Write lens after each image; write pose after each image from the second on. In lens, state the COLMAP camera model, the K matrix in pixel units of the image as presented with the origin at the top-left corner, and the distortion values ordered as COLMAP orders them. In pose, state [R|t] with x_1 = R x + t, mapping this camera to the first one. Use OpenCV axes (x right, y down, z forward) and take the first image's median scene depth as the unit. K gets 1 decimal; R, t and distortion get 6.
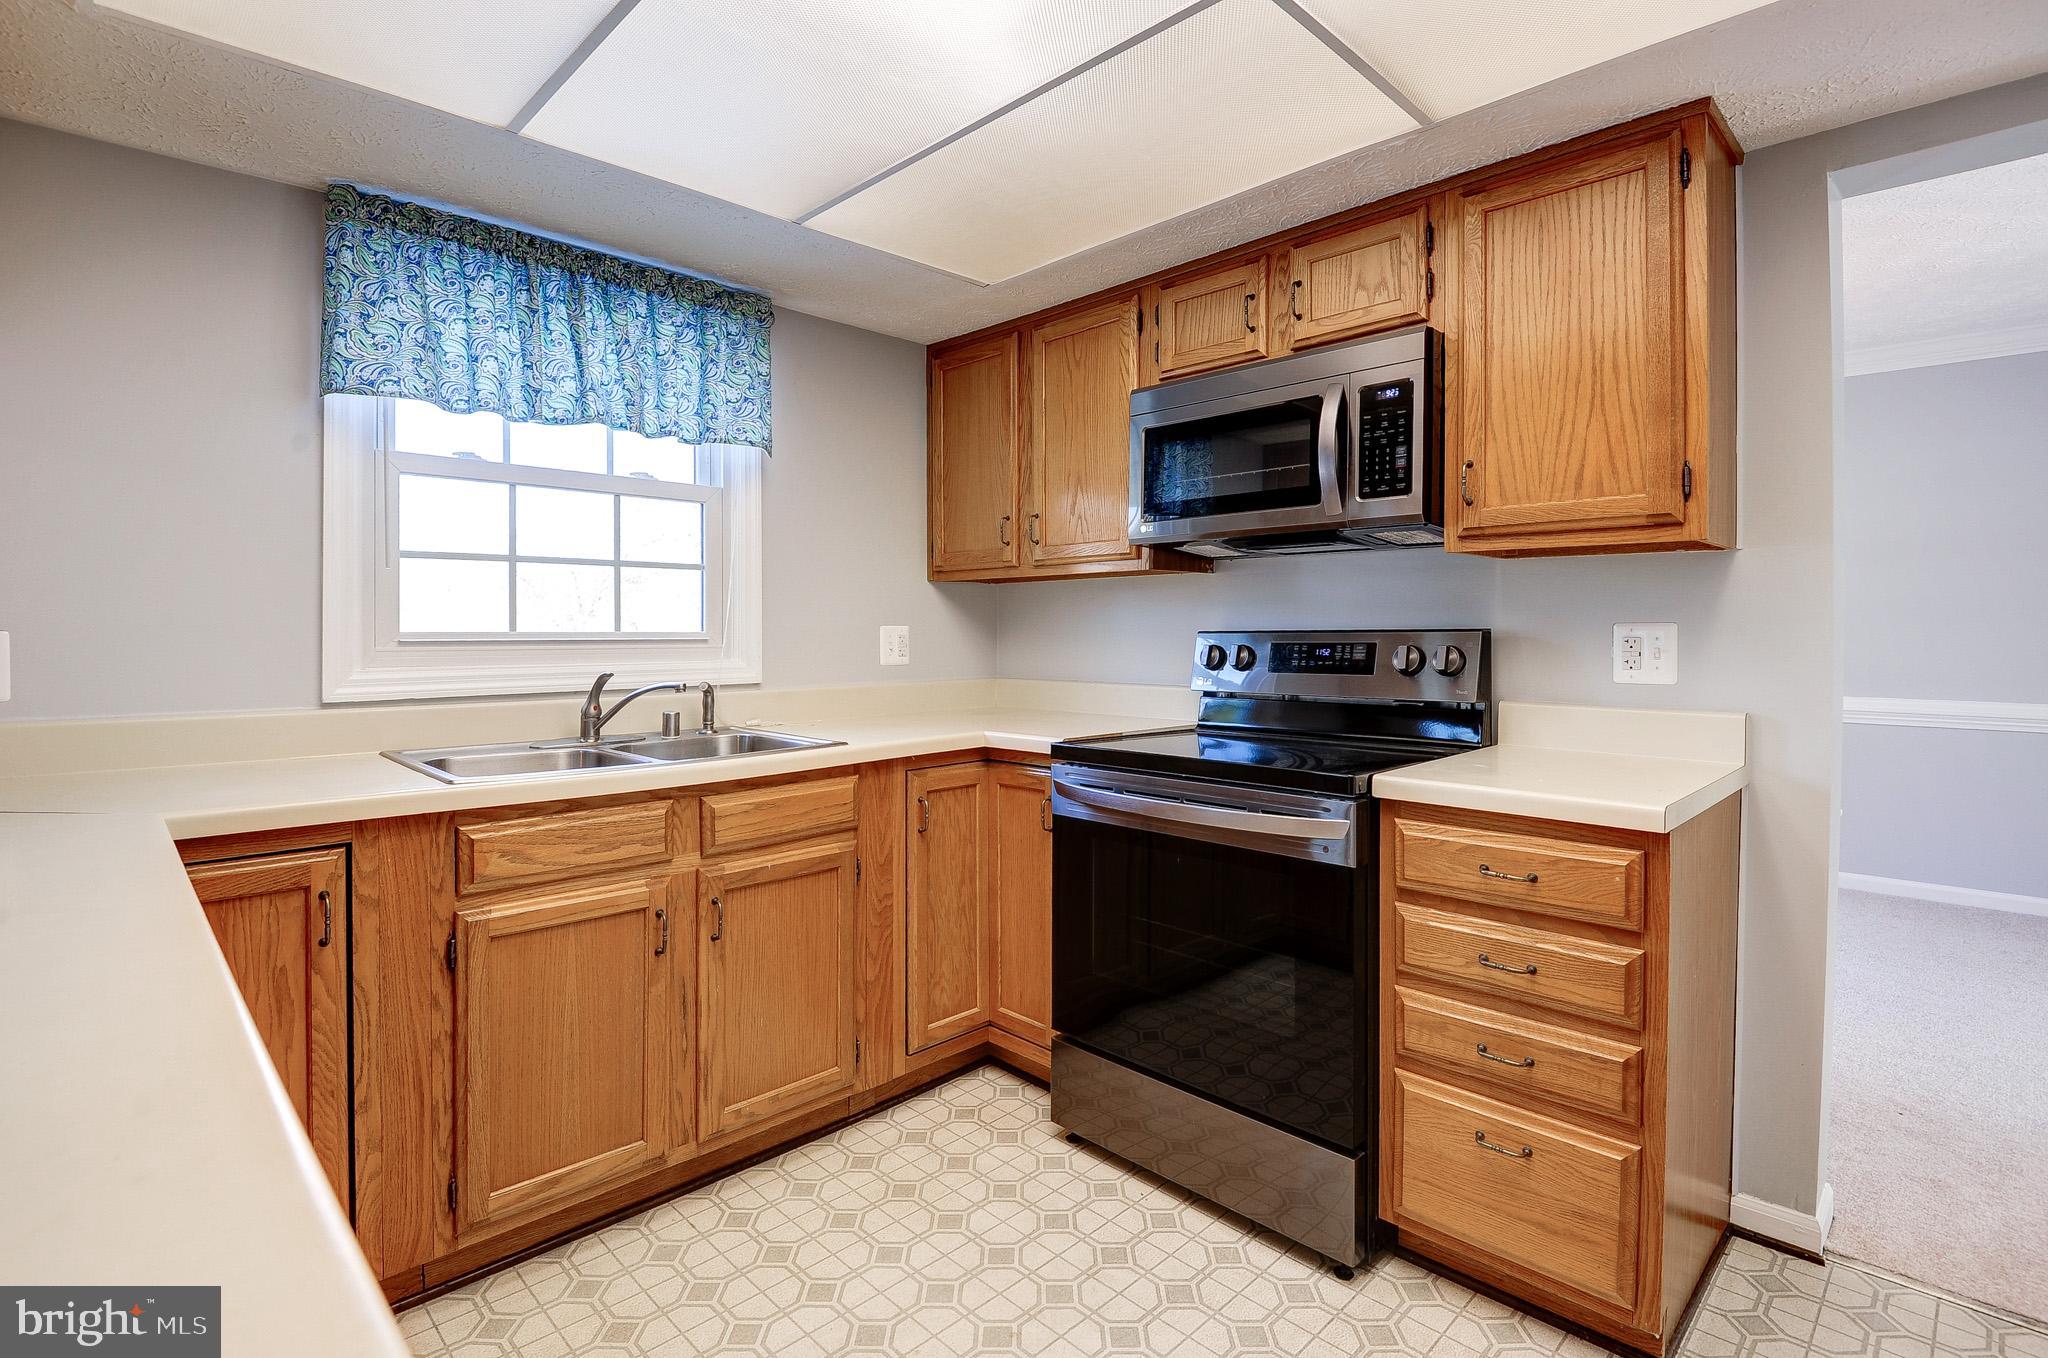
lens RADIAL K [[974.8, 0, 1022.0], [0, 974.8, 637.3], [0, 0, 1]] dist [-0.000676, -0.000406]
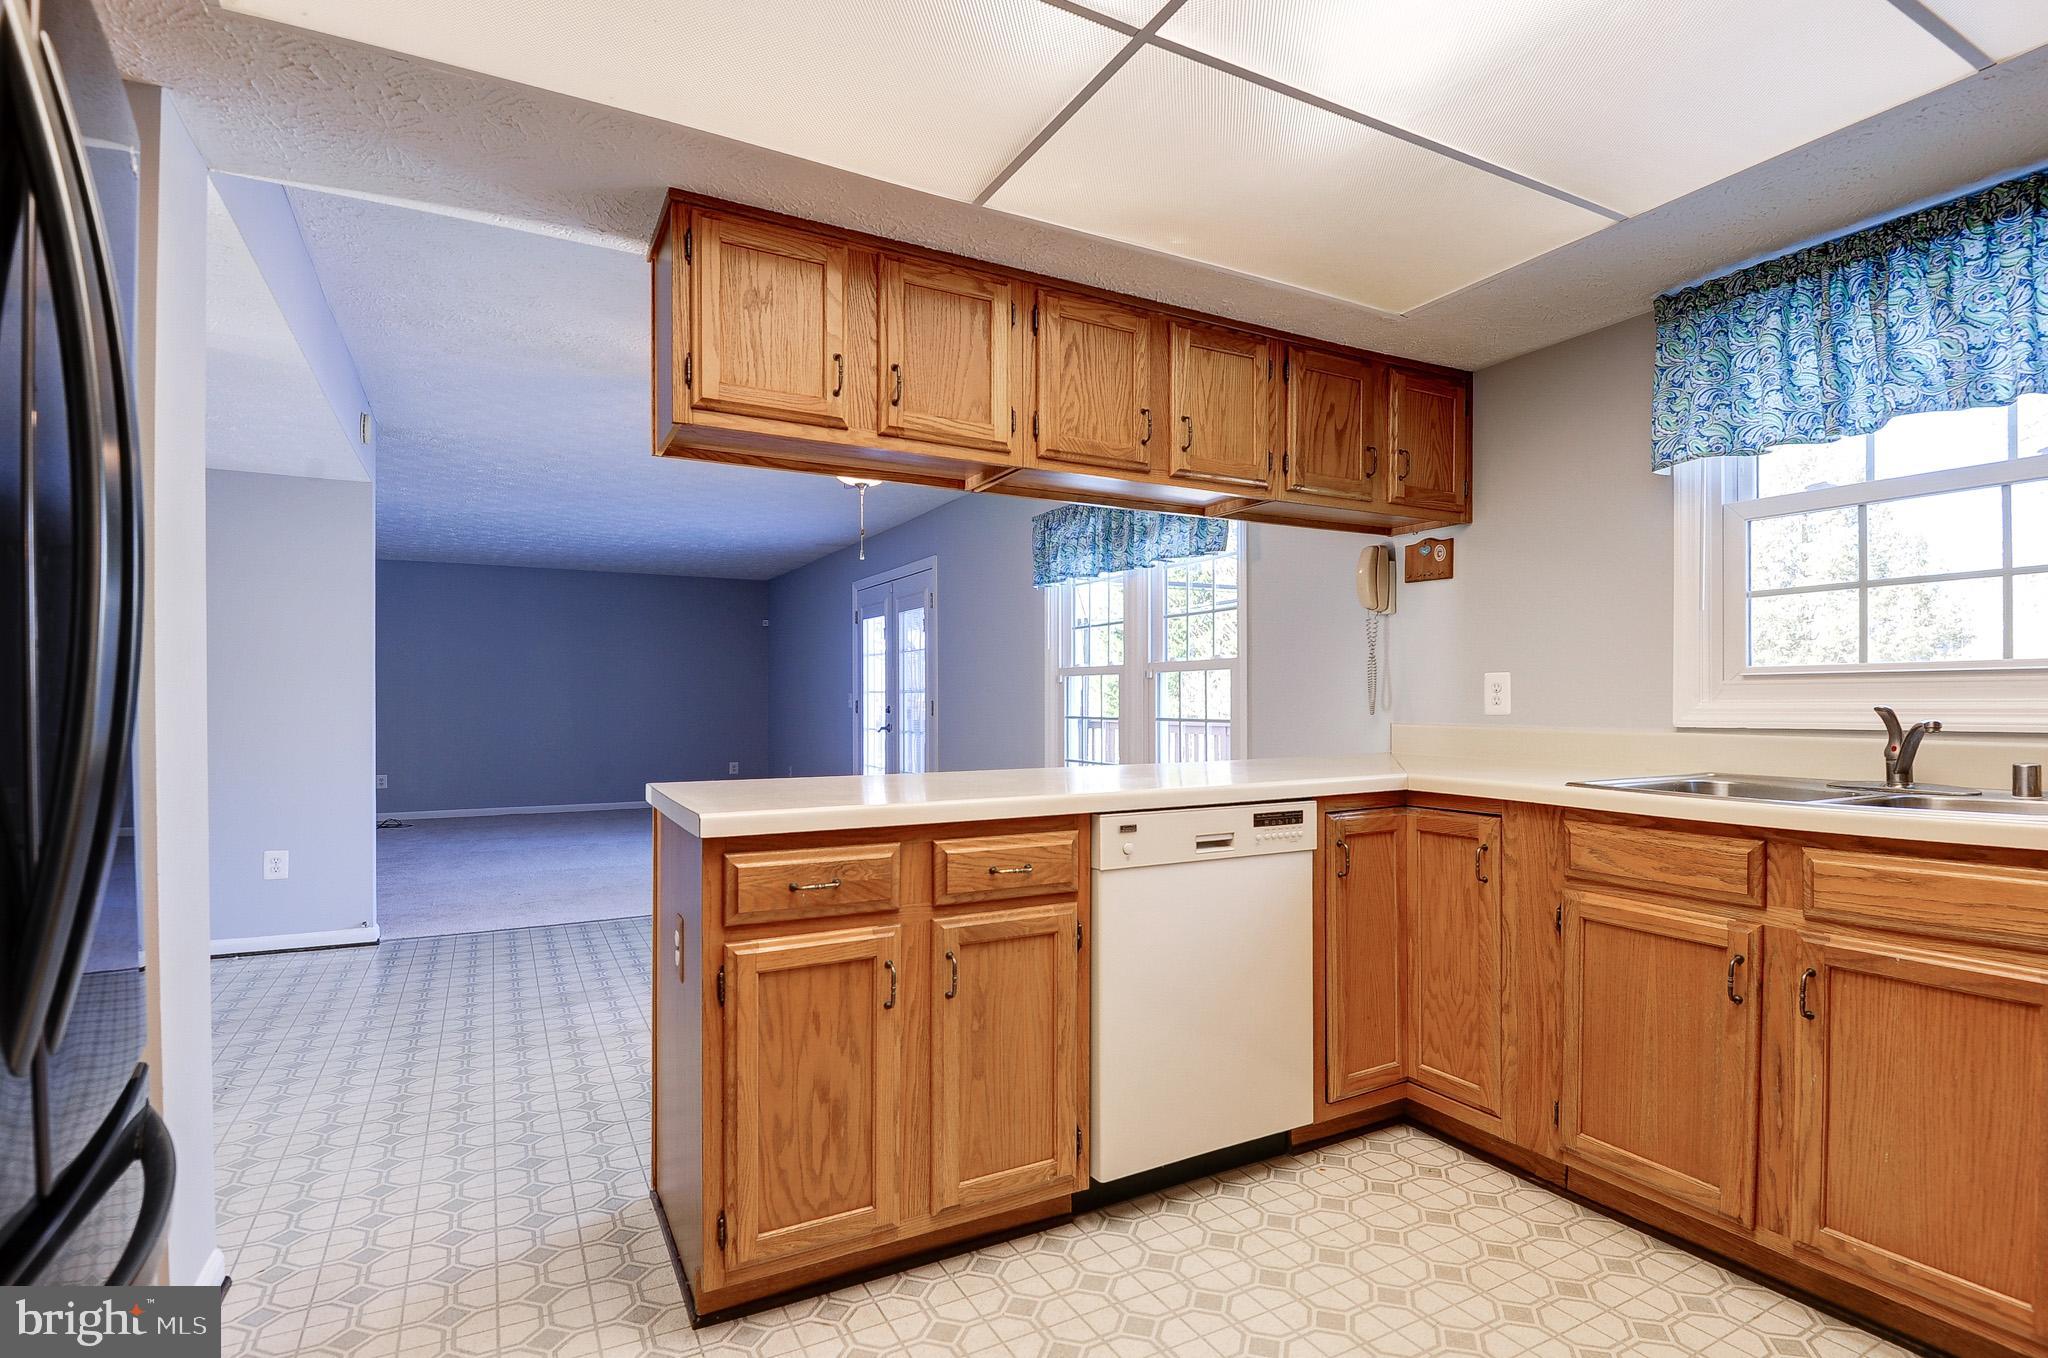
lens RADIAL K [[981.9, 0, 1024.0], [0, 981.9, 679.0], [0, 0, 1]] dist [-0.000185, -0.011345]
pose [[-0.258982, -0.017053, -0.965732, 0.611468], [-0.002692, 0.999853, -0.016933, 0.028803], [0.965879, -0.001786, -0.258989, 0.500834]]
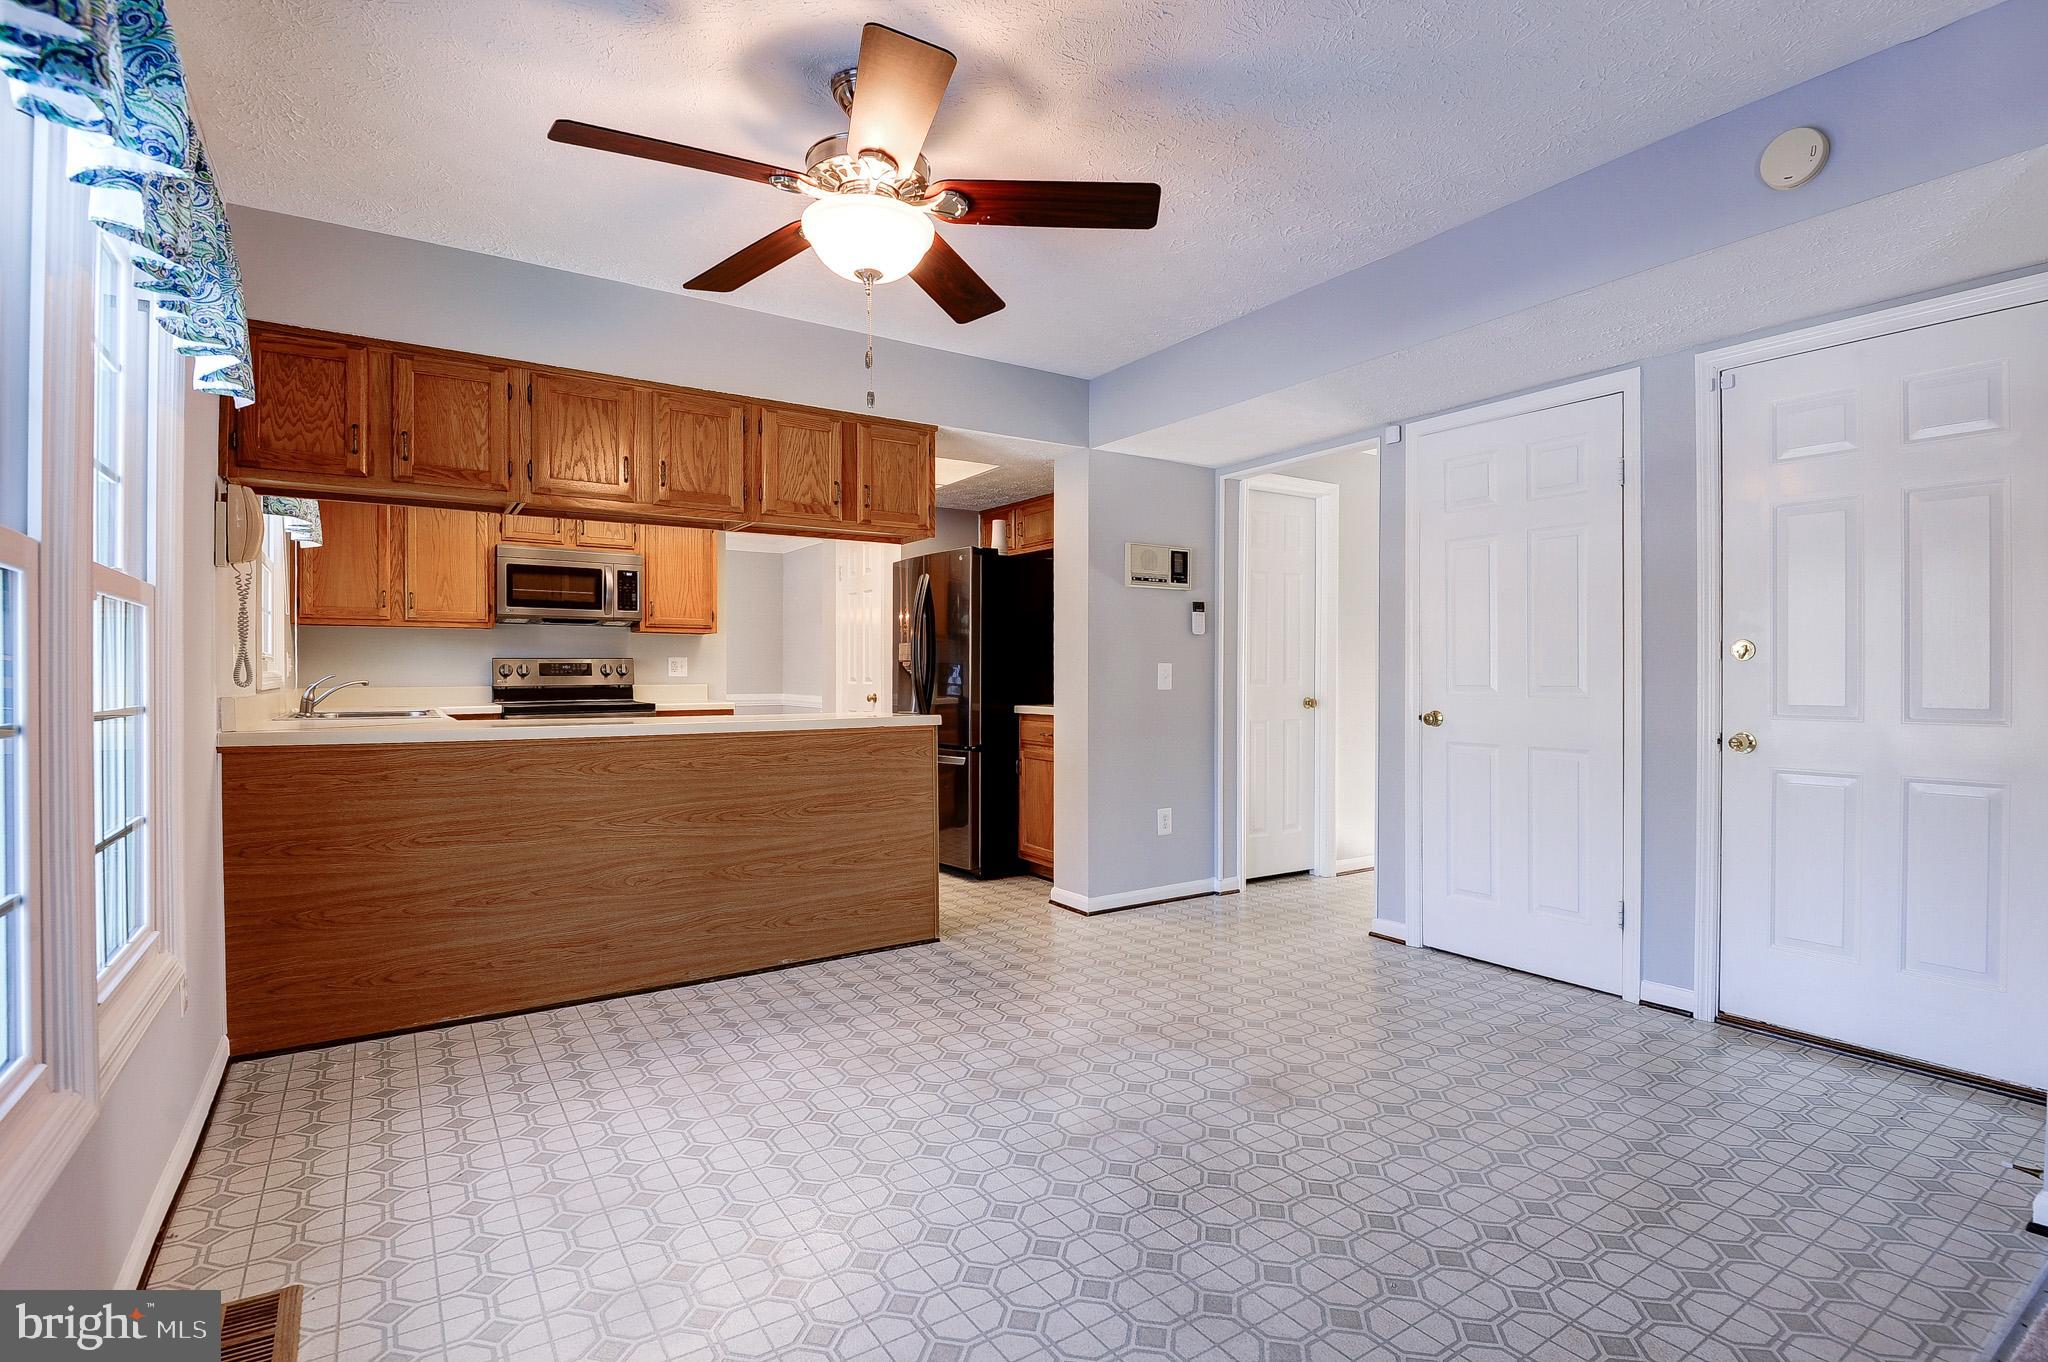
lens RADIAL K [[971.9, 0, 1024.0], [0, 971.9, 681.0], [0, 0, 1]] dist [0.001349, -0.027376]
pose [[0.181361, -0.006338, 0.983396, -1.992681], [0.007724, 0.999958, 0.005020, 0.050696], [-0.983386, 0.006685, 0.181402, -0.583769]]
